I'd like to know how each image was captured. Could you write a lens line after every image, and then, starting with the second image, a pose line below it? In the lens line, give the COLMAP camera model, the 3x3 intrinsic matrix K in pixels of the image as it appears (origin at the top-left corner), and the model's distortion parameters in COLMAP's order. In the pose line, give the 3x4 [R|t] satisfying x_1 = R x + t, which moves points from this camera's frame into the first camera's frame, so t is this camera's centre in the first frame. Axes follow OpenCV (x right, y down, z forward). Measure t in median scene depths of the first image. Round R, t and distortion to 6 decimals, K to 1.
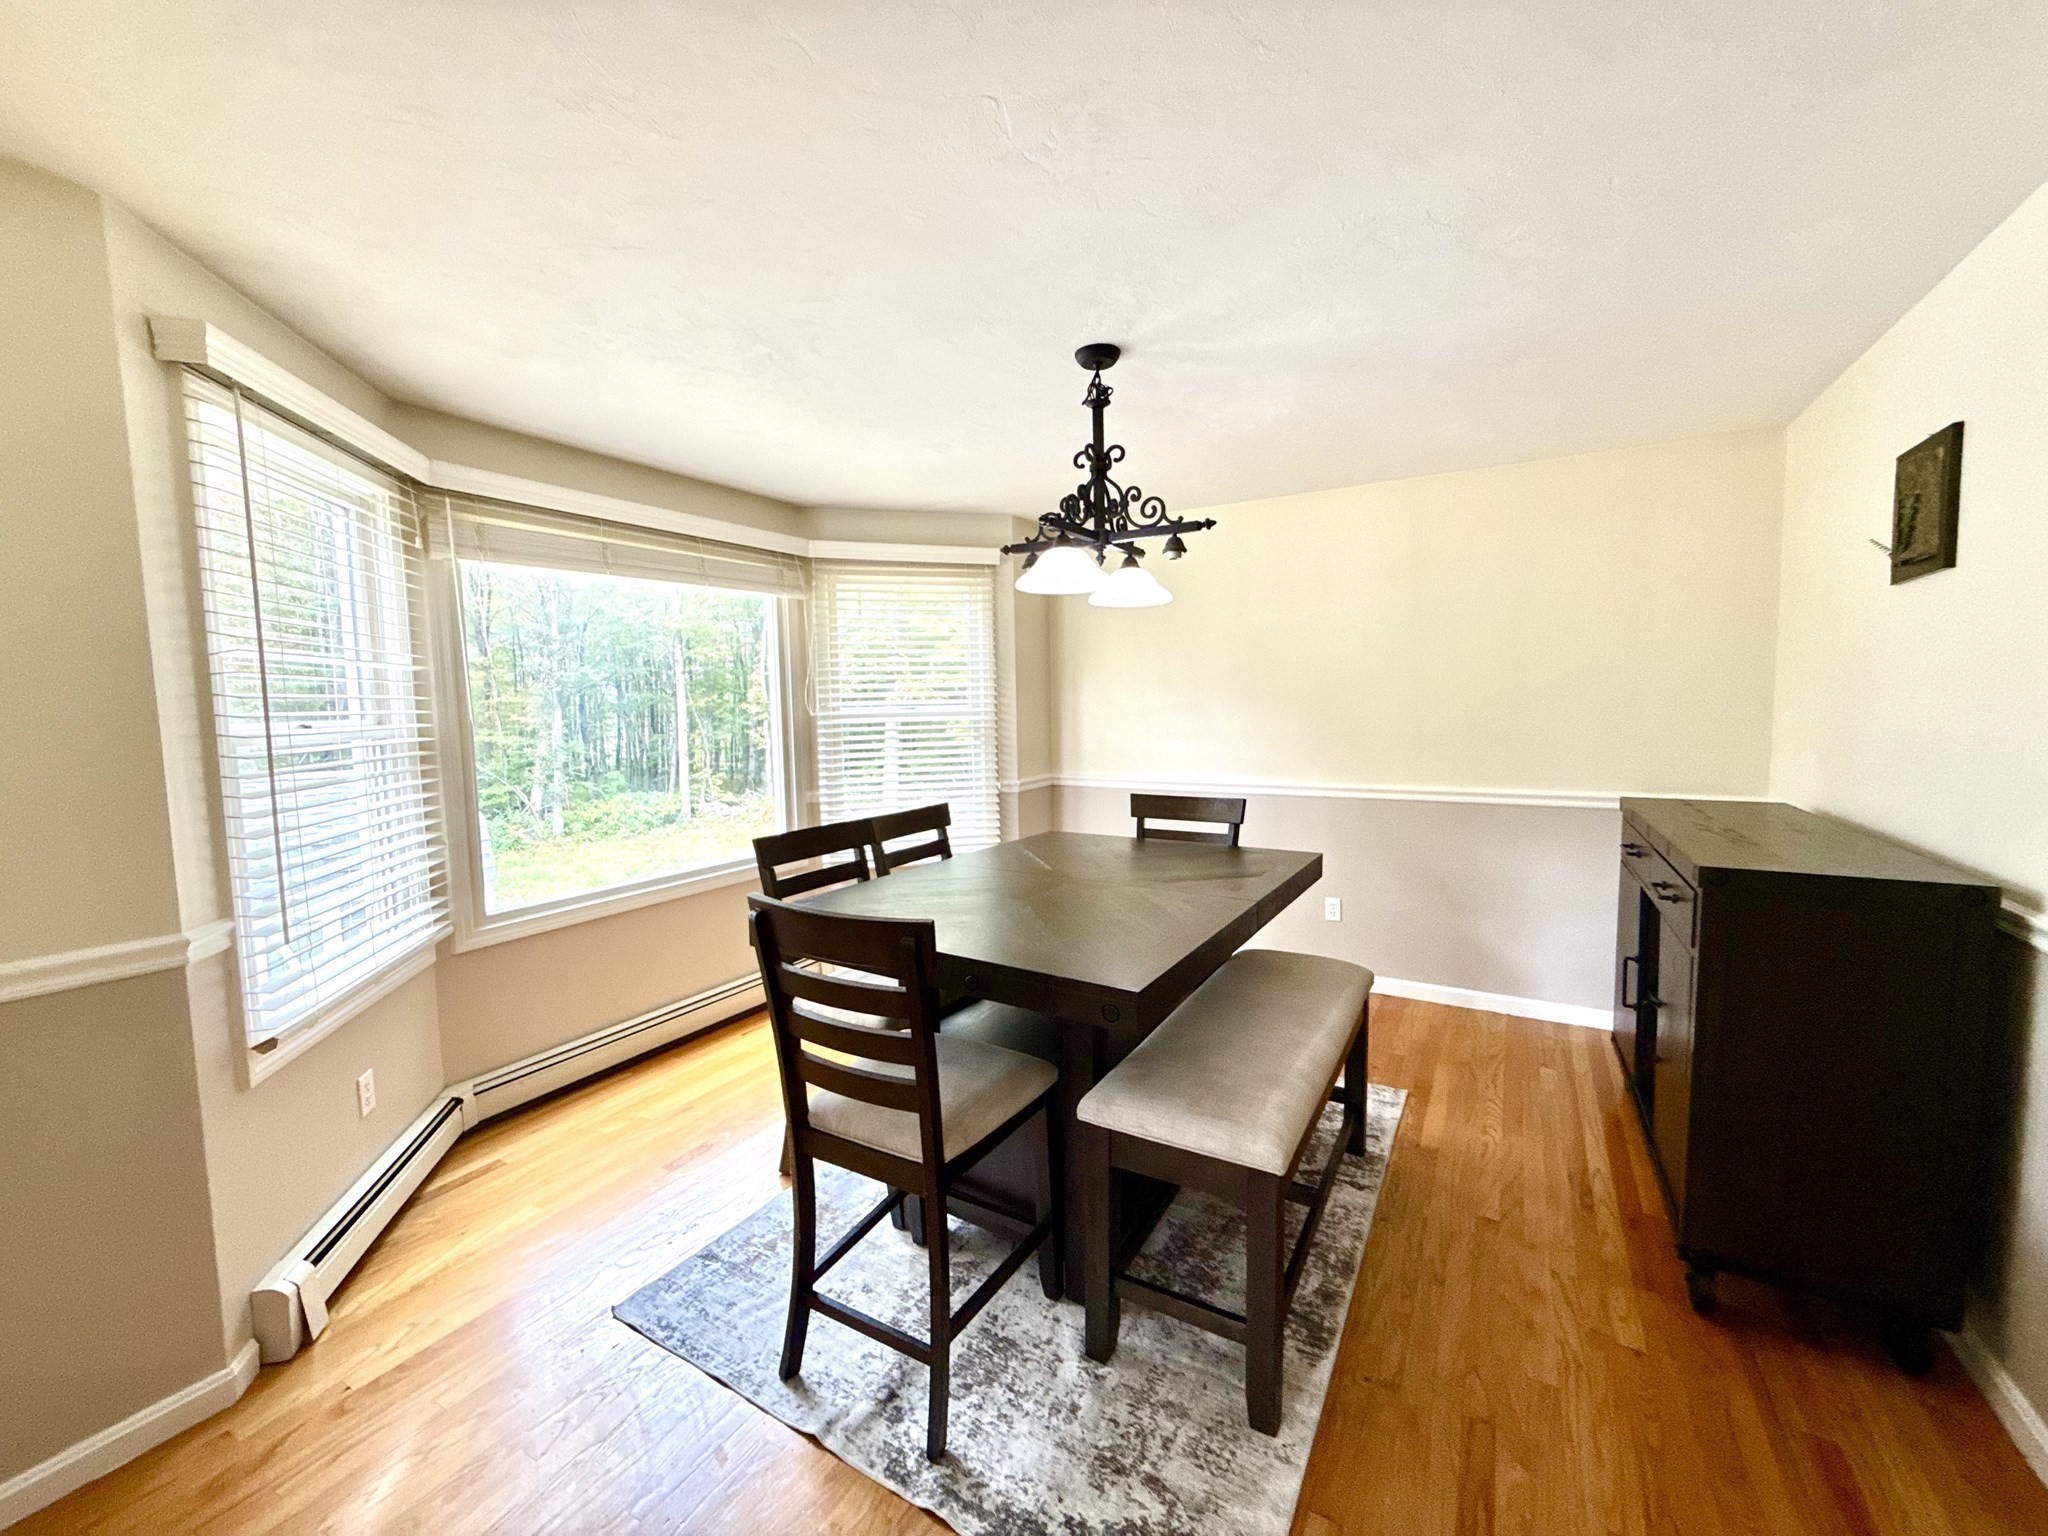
lens RADIAL K [[815.2, 0, 1021.2], [0, 815.2, 768.4], [0, 0, 1]] dist [-0.002830, 0.001385]
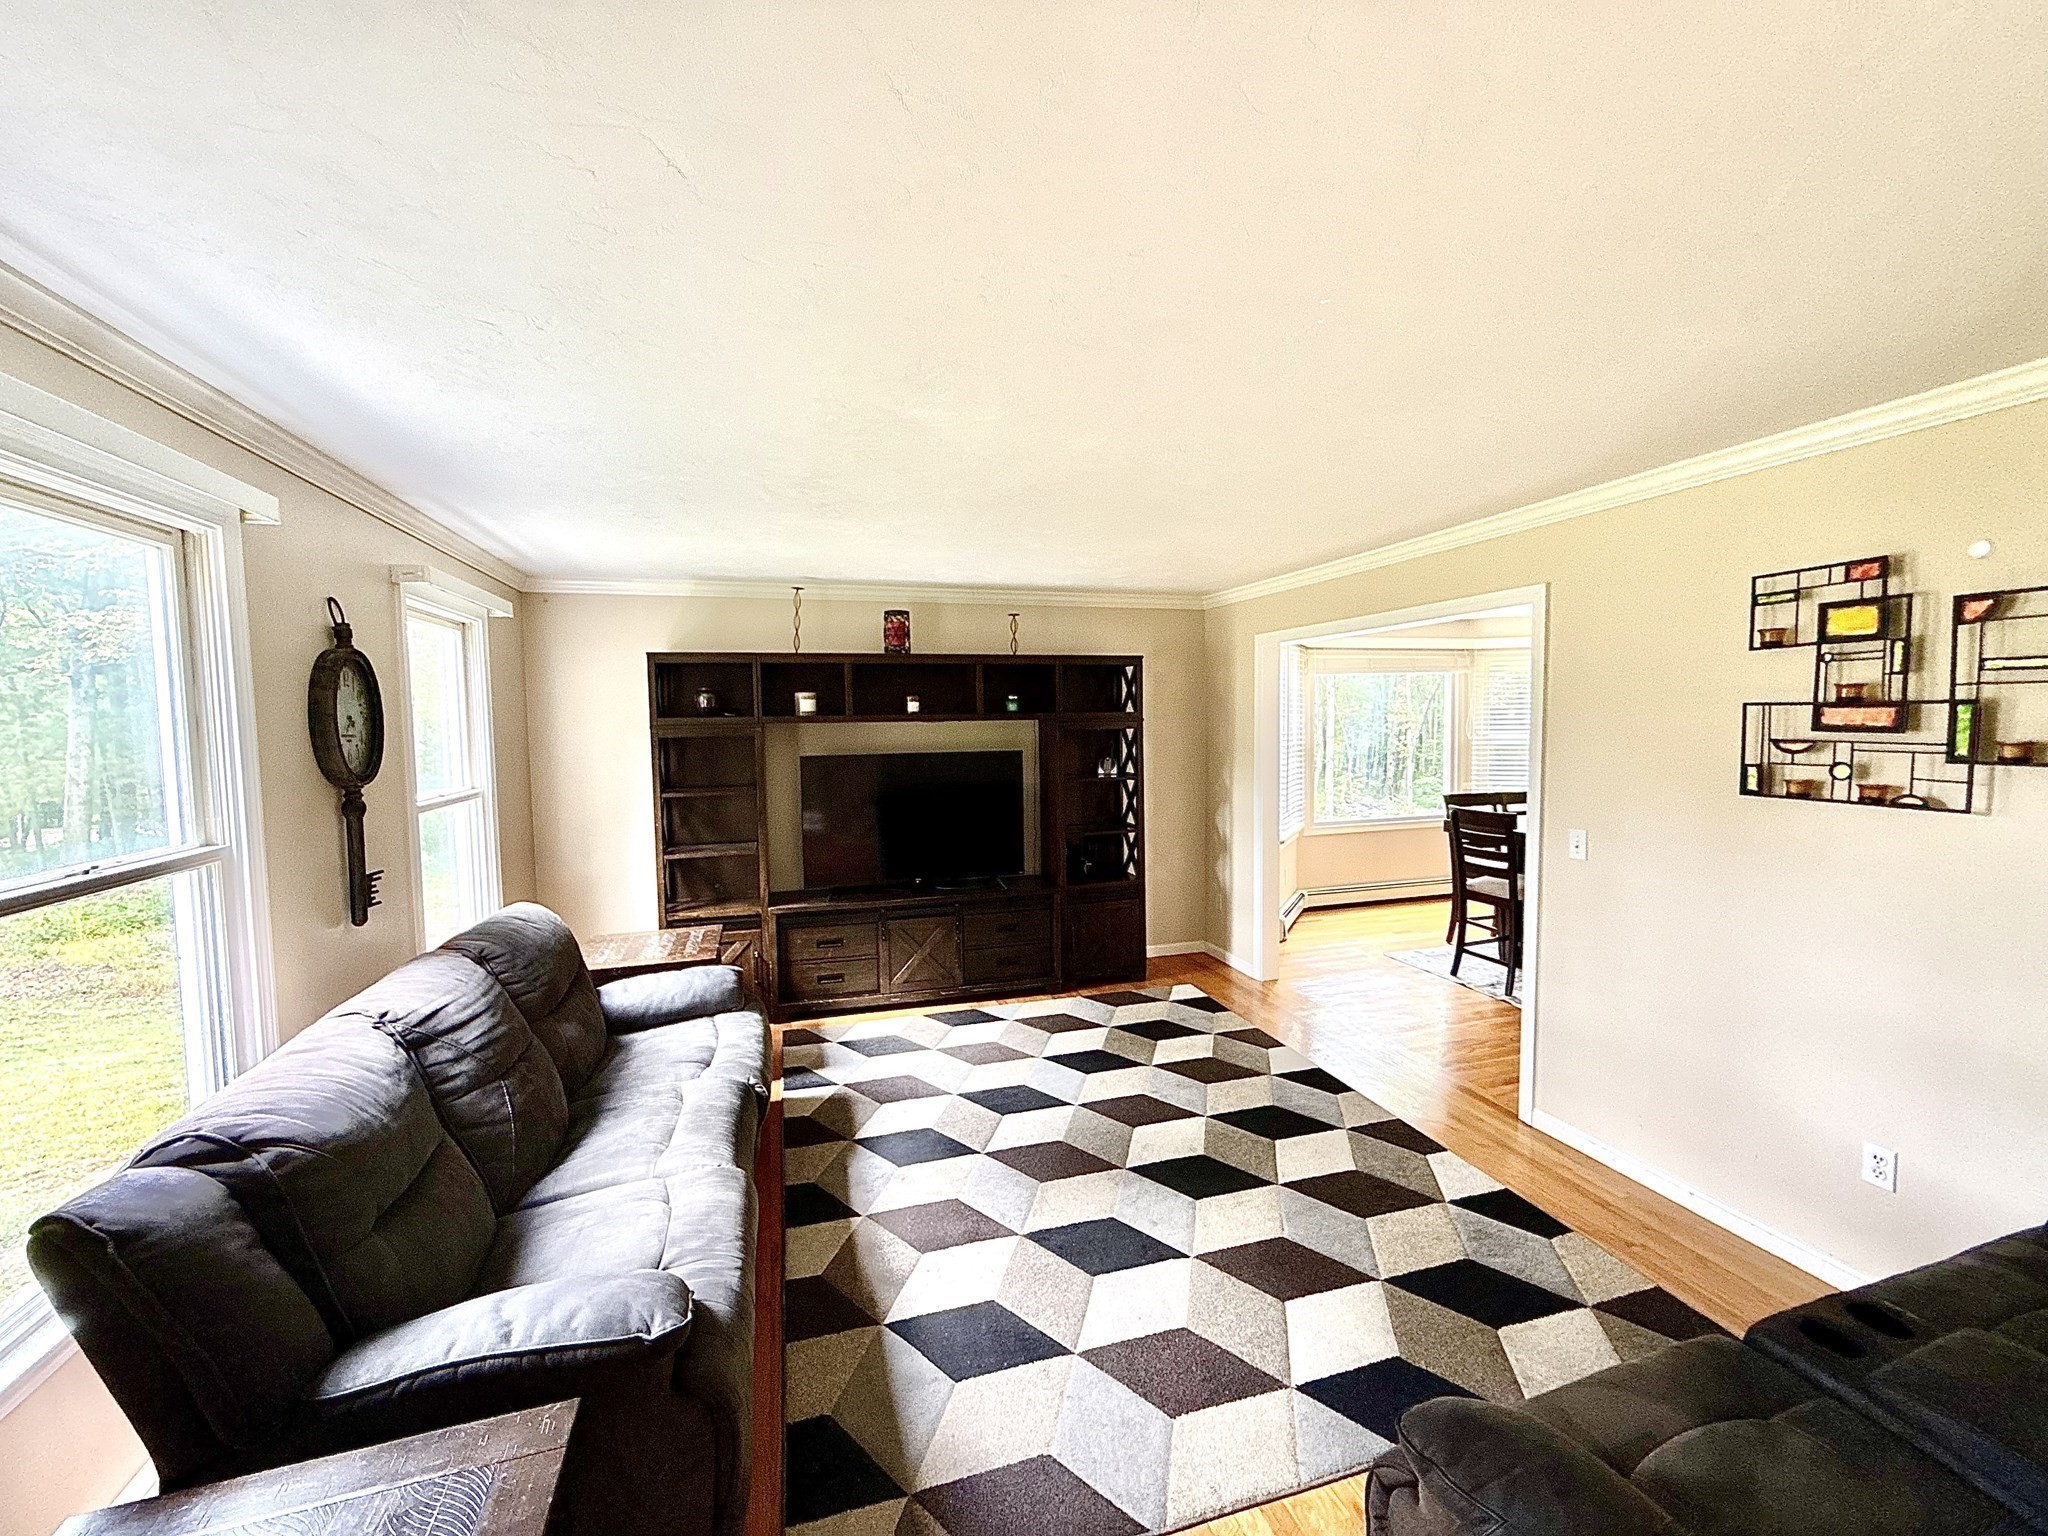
lens RADIAL K [[815.2, 0, 1012.2], [0, 815.2, 768.0], [0, 0, 1]] dist [-0.002830, 0.001385]
pose [[0.731362, 0.047733, -0.680317, 0.456389], [-0.051722, 0.998557, 0.014458, 0.049473], [0.680025, 0.024613, 0.732776, -2.002574]]
